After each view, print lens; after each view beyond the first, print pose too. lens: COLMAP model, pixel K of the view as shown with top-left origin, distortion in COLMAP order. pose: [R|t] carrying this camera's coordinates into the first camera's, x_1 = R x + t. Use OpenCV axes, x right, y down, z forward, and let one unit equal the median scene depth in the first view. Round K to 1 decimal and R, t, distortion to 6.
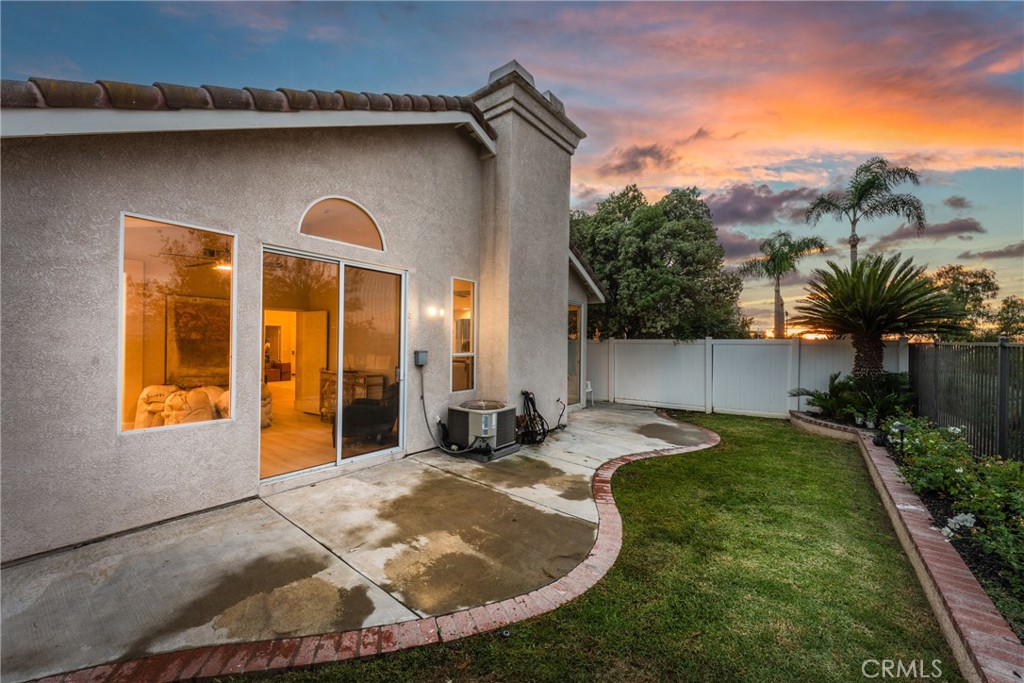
lens RADIAL K [[408.3, 0, 510.6], [0, 408.3, 340.3], [0, 0, 1]] dist [0.001265, -0.000911]
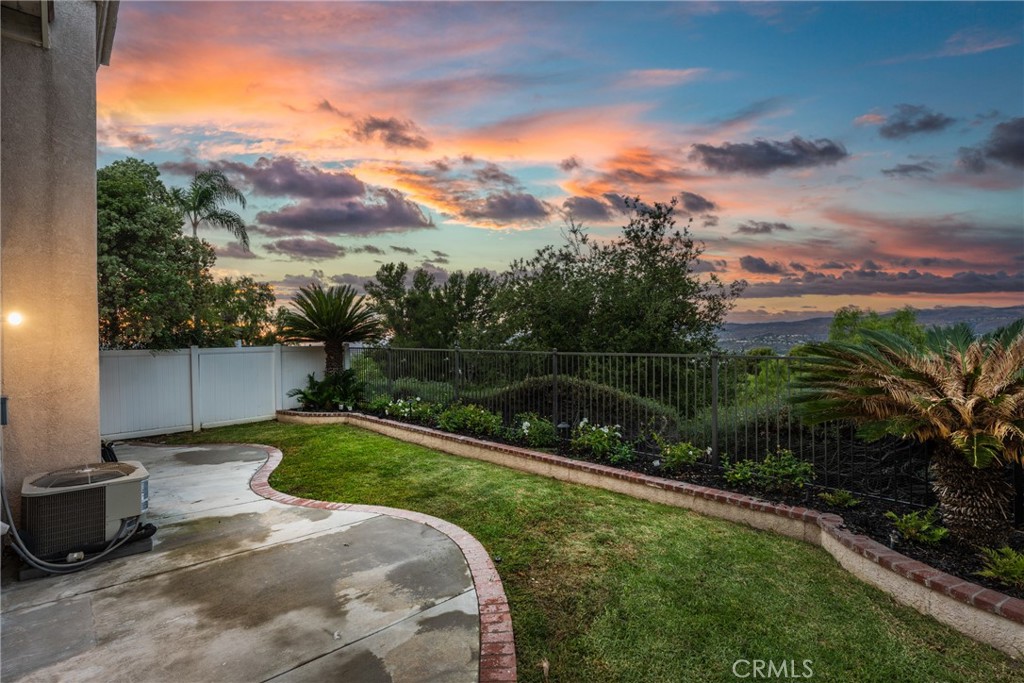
lens RADIAL K [[454.3, 0, 513.8], [0, 454.3, 340.5], [0, 0, 1]] dist [-0.000450, -0.000117]
pose [[0.132376, -0.014229, 0.991097, -0.815341], [0.008617, 0.999876, 0.013204, -0.054633], [-0.991162, 0.006793, 0.132483, 0.352948]]
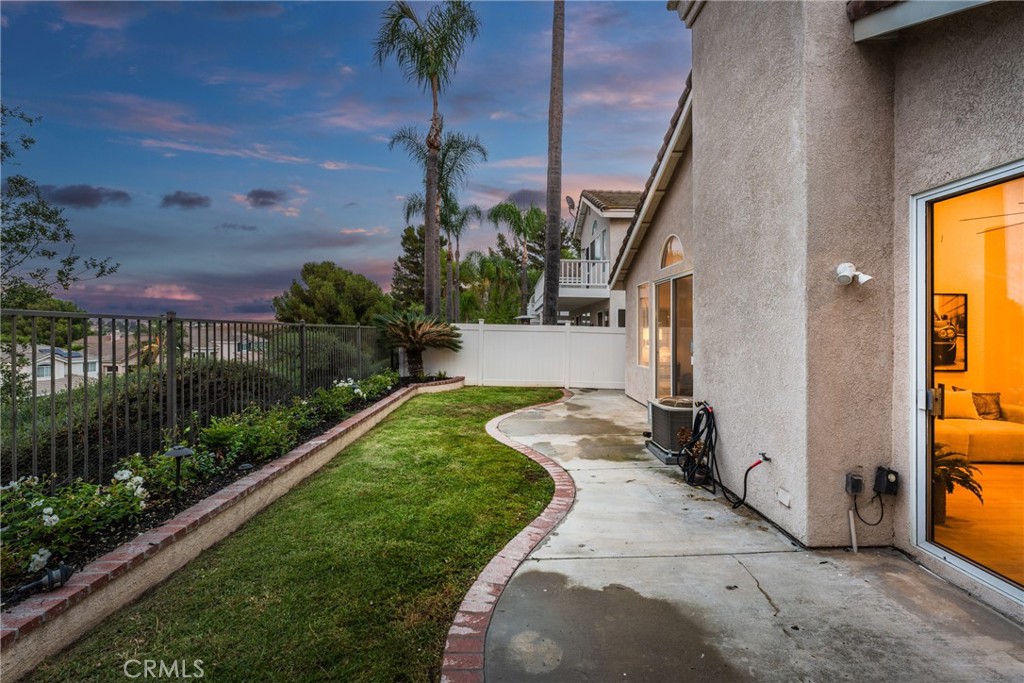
lens RADIAL K [[408.3, 0, 509.3], [0, 408.3, 331.0], [0, 0, 1]] dist [0.001265, -0.000911]
pose [[-0.801764, -0.021795, -0.597243, 0.959588], [-0.022177, 0.999732, -0.006711, 0.022892], [0.597229, 0.007865, -0.802033, 1.848253]]
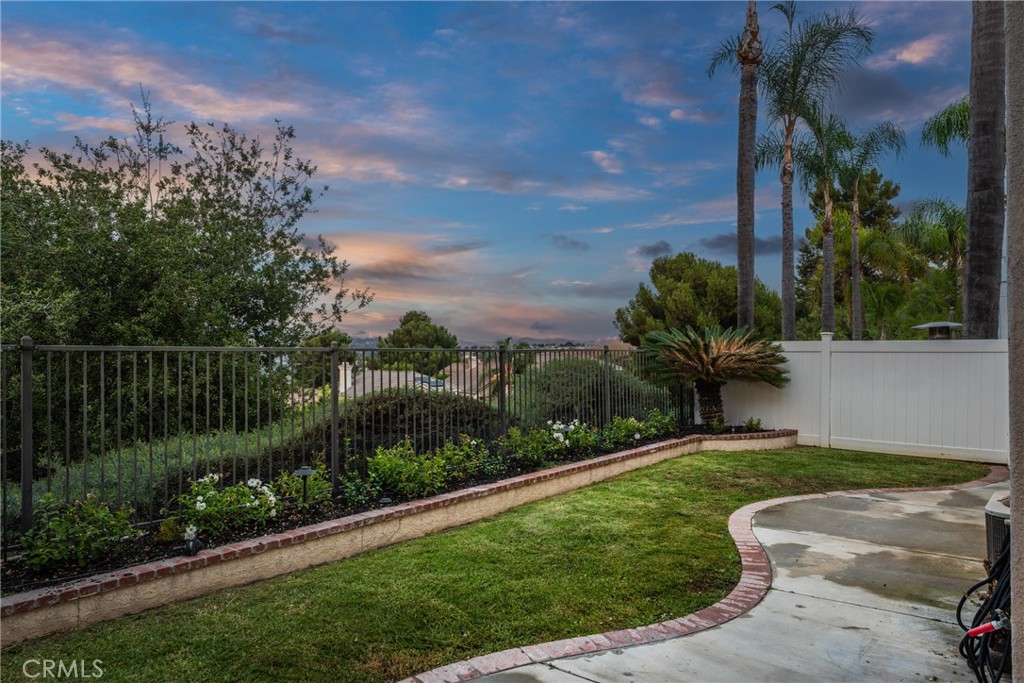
lens RADIAL K [[643.0, 0, 513.6], [0, 643.0, 351.1], [0, 0, 1]] dist [0.006622, -0.004338]
pose [[-0.996732, -0.005985, 0.080563, 0.540376], [-0.005946, 0.999982, 0.000713, 0.008635], [-0.080566, 0.000232, -0.996749, 2.102161]]
